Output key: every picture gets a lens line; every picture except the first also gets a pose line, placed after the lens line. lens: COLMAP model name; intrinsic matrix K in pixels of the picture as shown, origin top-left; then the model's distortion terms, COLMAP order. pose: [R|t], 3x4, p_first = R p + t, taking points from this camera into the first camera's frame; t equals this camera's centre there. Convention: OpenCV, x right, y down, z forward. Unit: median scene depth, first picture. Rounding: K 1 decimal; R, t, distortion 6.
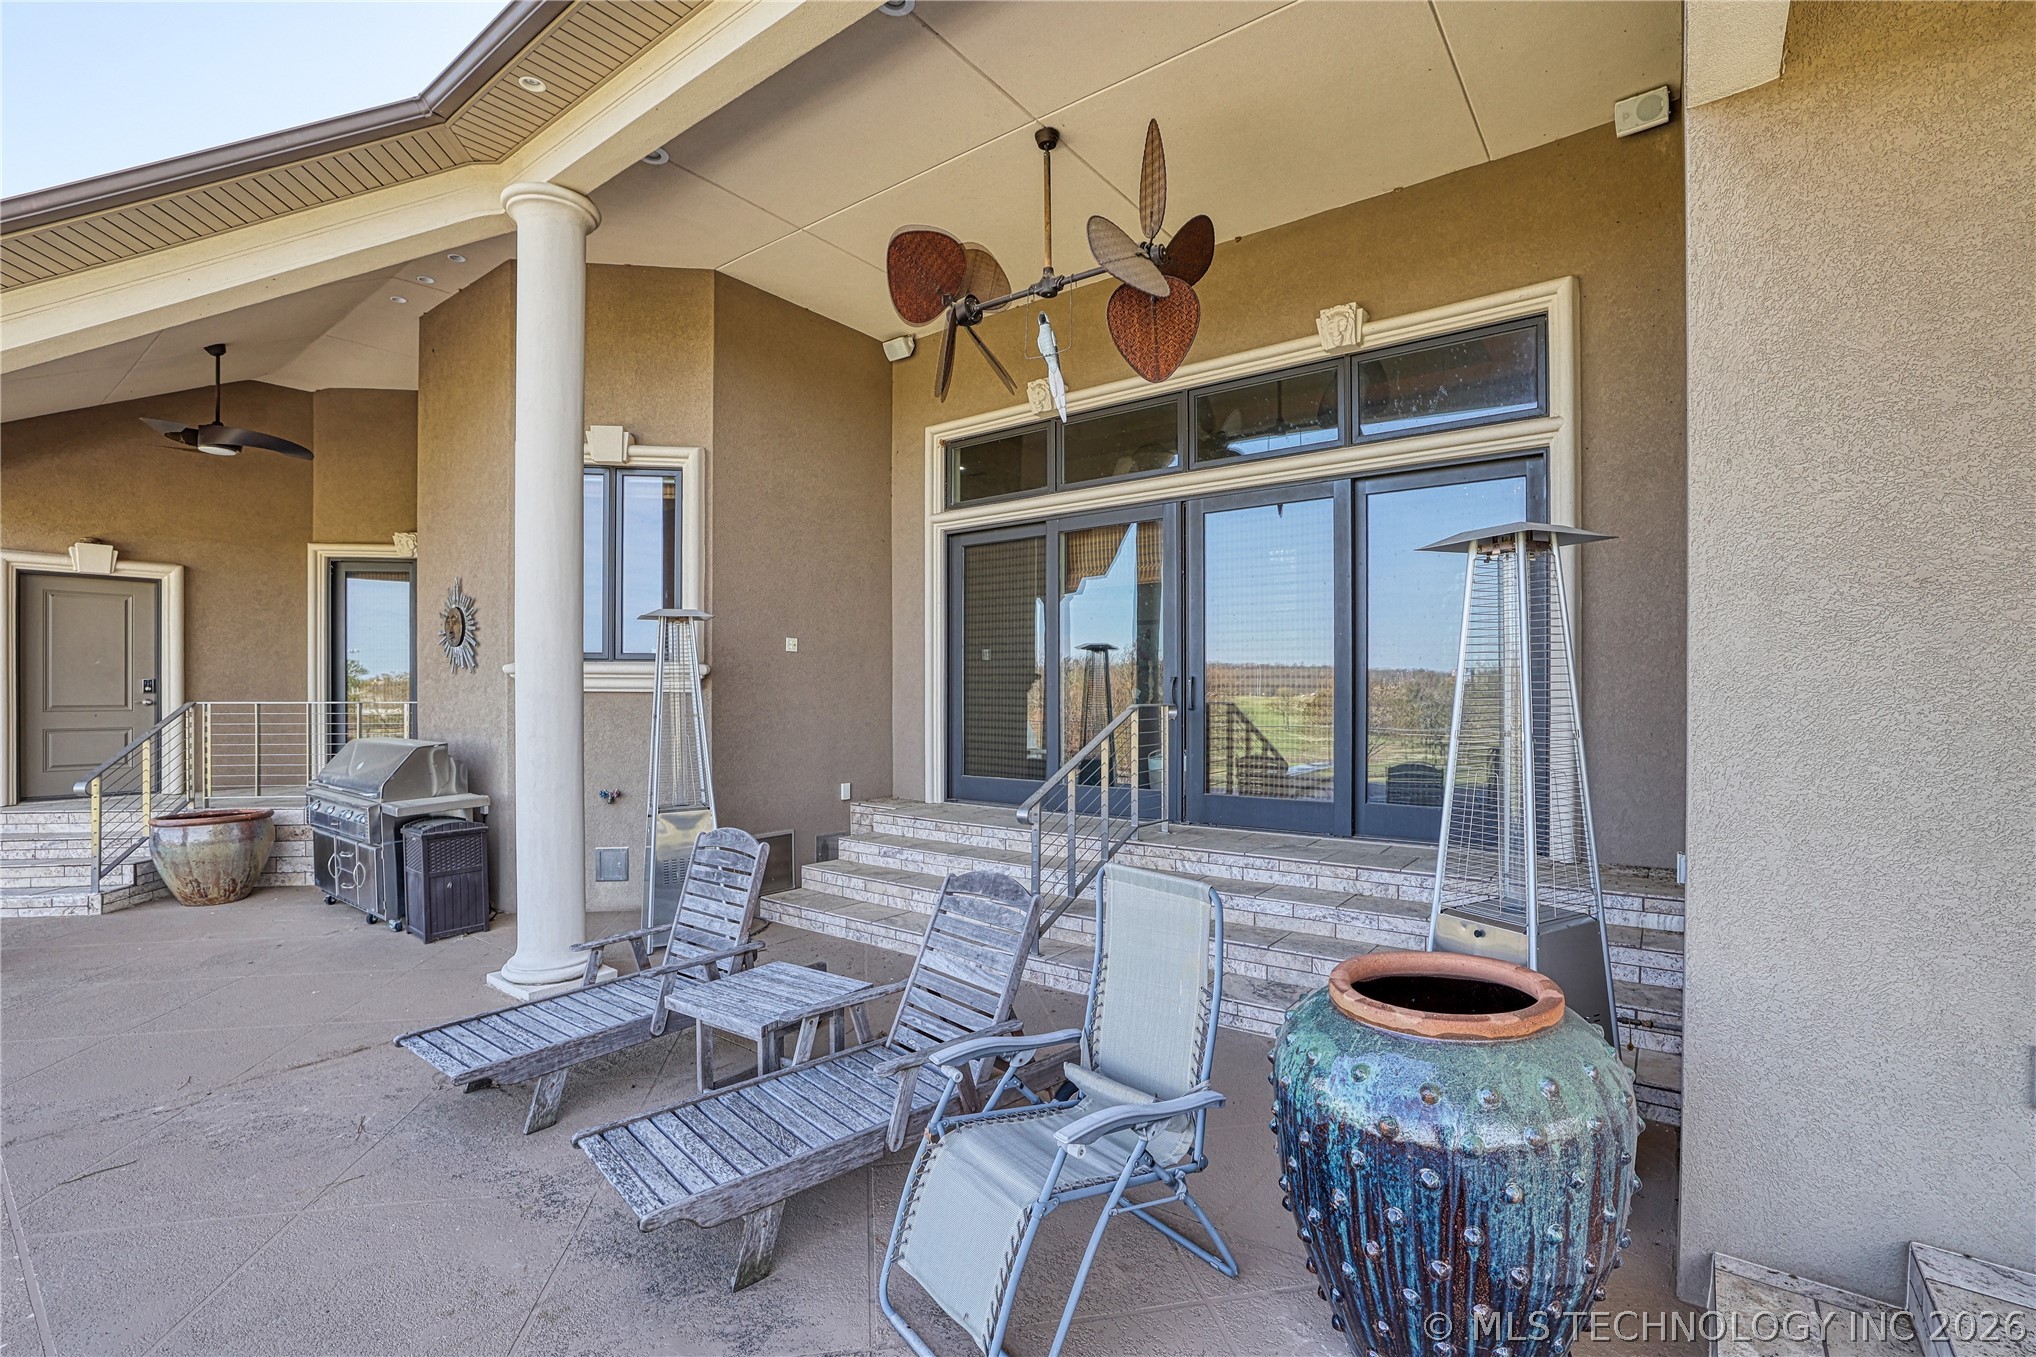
lens RADIAL K [[916.0, 0, 1036.5], [0, 916.0, 693.3], [0, 0, 1]] dist [-0.043113, 0.012267]
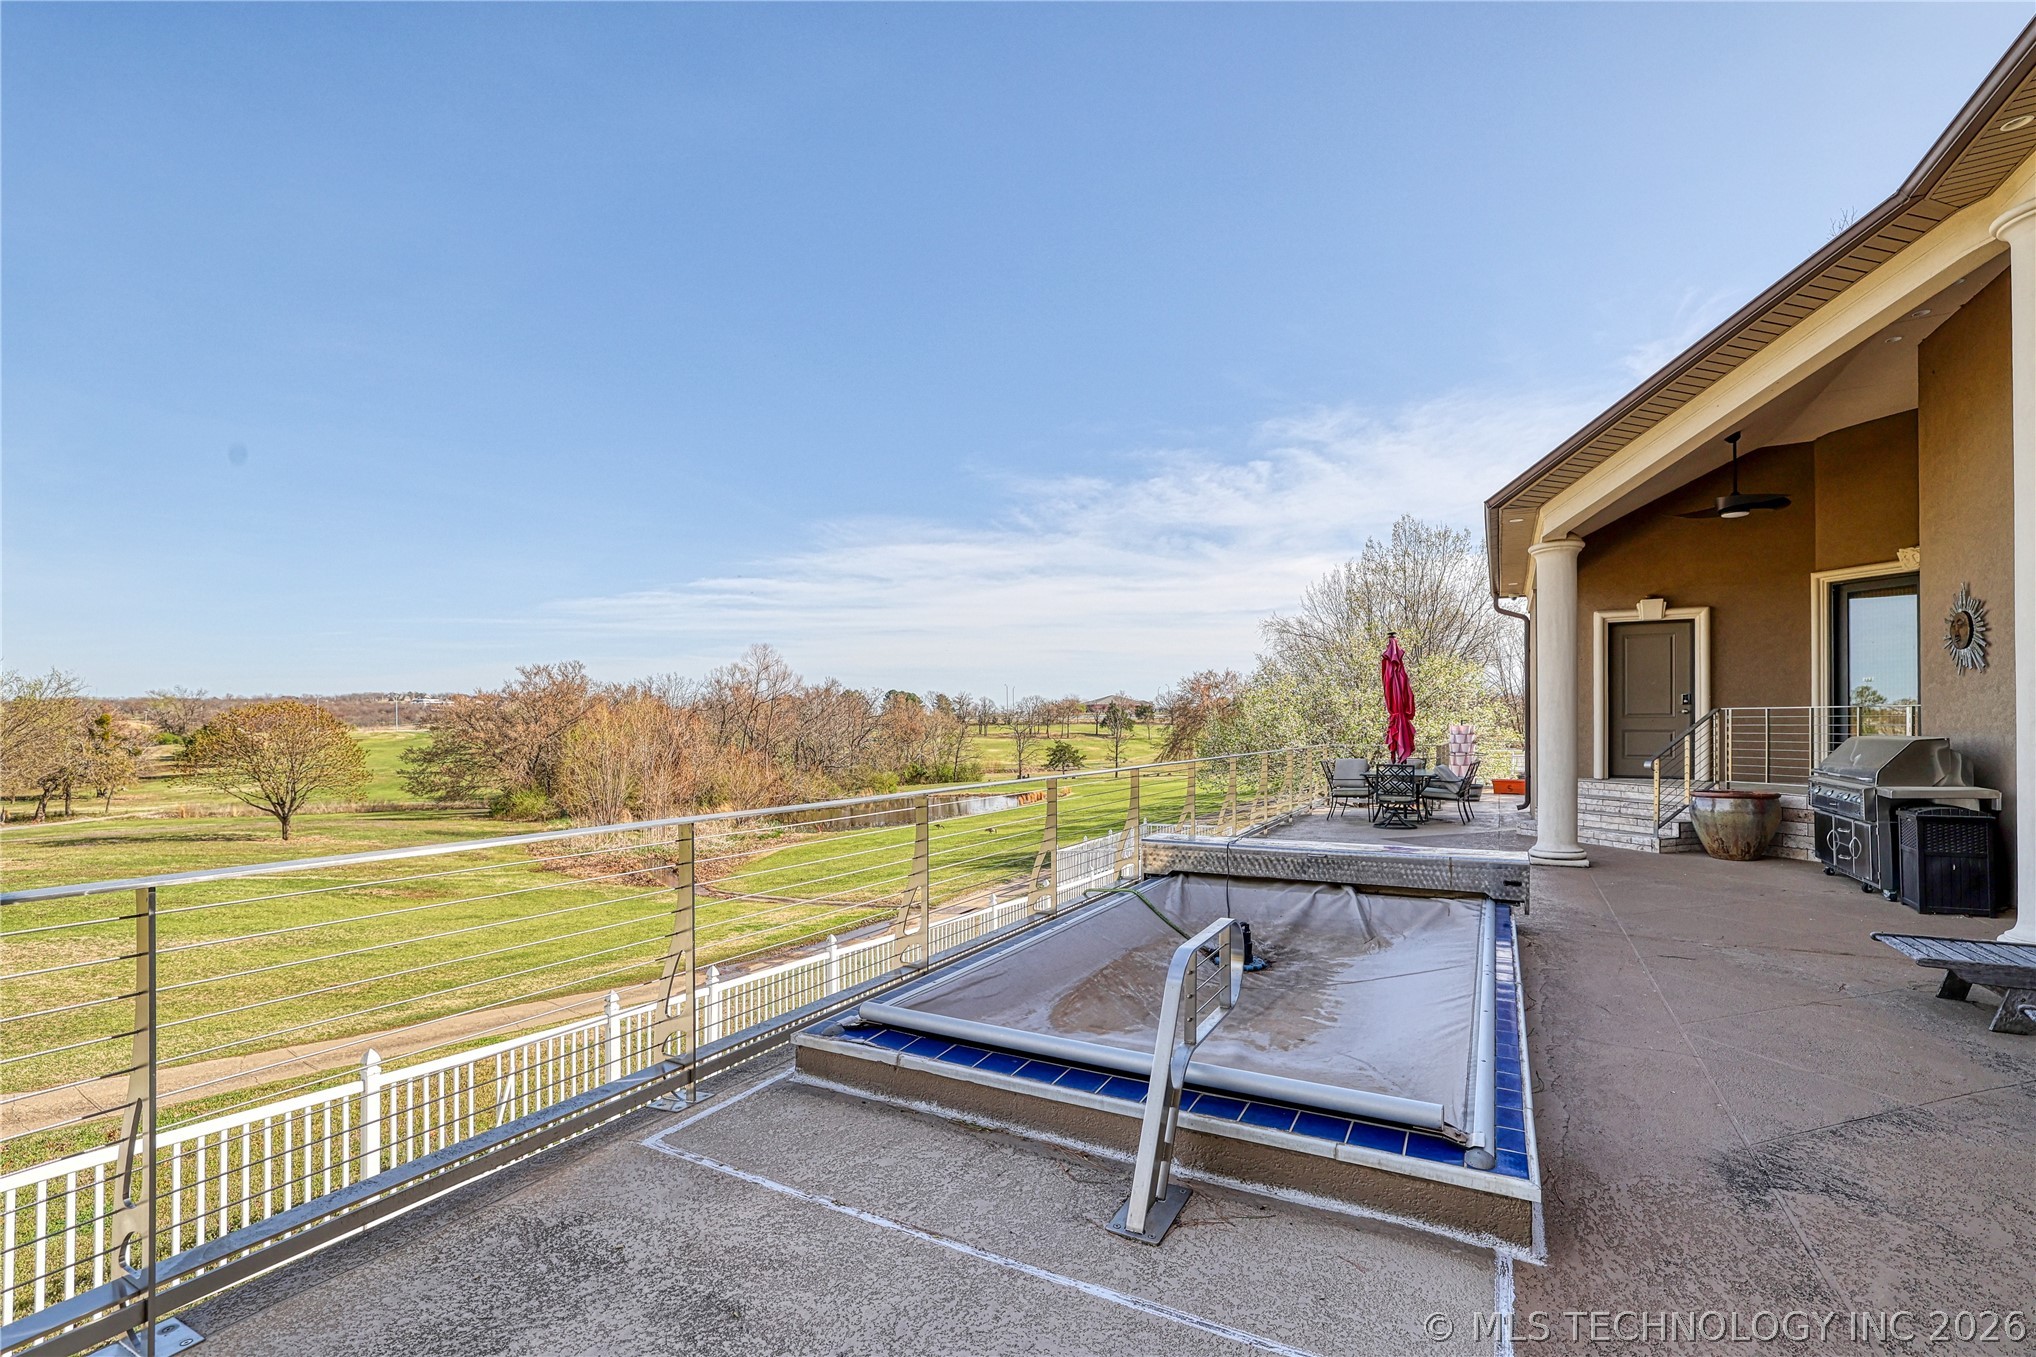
lens RADIAL K [[890.7, 0, 1052.0], [0, 890.7, 726.1], [0, 0, 1]] dist [0.001640, 0.003738]
pose [[0.178282, -0.000249, -0.983979, 0.187670], [0.001186, 0.999999, -0.000038, 0.036718], [0.983979, -0.001160, 0.178282, -0.219670]]
